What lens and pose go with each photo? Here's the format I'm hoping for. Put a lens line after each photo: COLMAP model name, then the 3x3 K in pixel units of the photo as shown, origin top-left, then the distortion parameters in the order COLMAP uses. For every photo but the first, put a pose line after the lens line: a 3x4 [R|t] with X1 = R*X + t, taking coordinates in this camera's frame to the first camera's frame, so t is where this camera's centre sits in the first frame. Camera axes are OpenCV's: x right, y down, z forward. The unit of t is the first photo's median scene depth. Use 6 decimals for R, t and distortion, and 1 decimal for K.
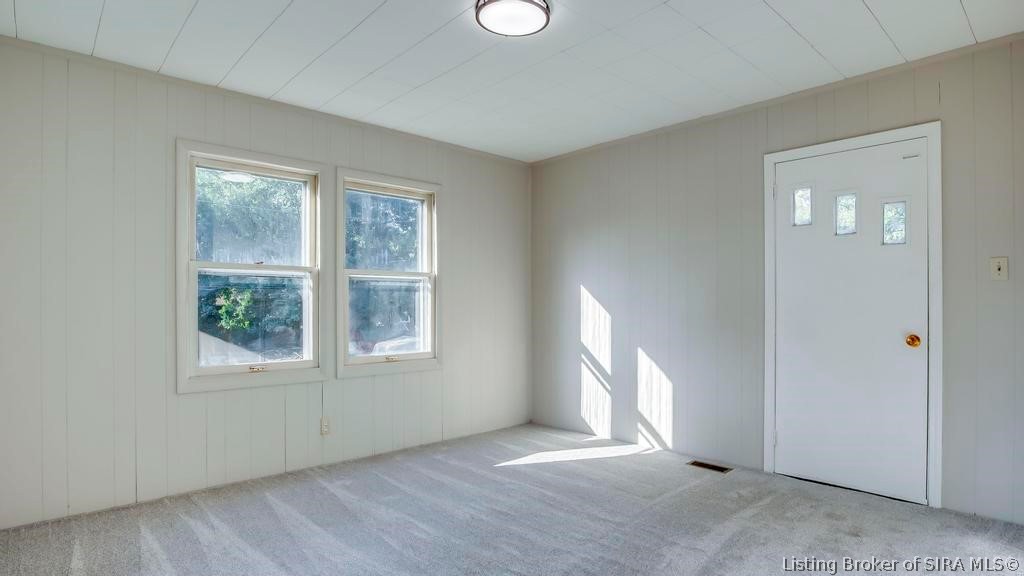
lens RADIAL K [[551.8, 0, 516.7], [0, 551.8, 306.3], [0, 0, 1]] dist [-0.000509, 0.000677]
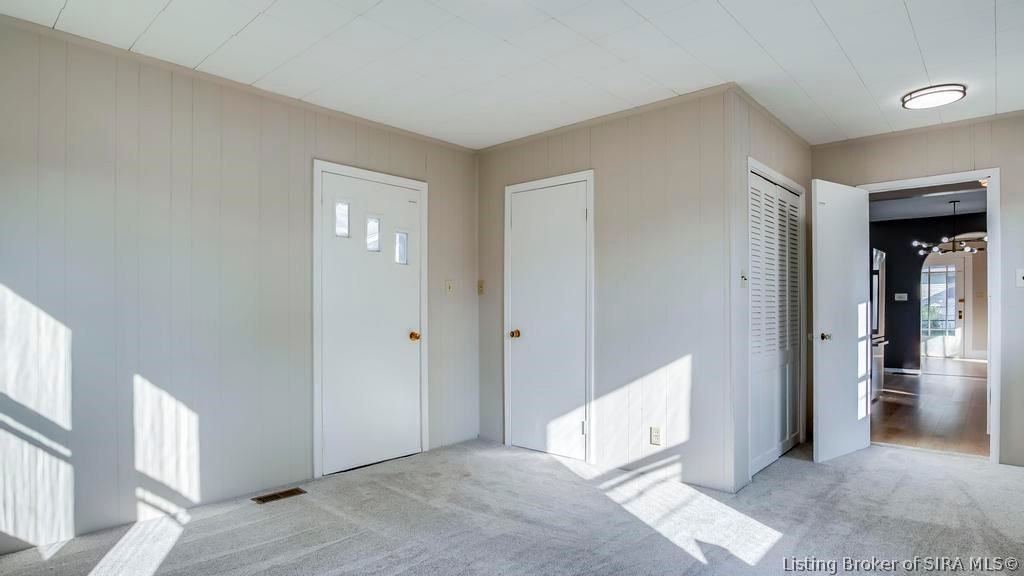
lens RADIAL K [[551.8, 0, 516.7], [0, 551.8, 306.3], [0, 0, 1]] dist [-0.000509, 0.000677]
pose [[-0.058500, 0.011318, 0.998223, -0.524862], [0.013573, 0.999852, -0.010541, 0.006072], [-0.998195, 0.012932, -0.058644, 0.648016]]
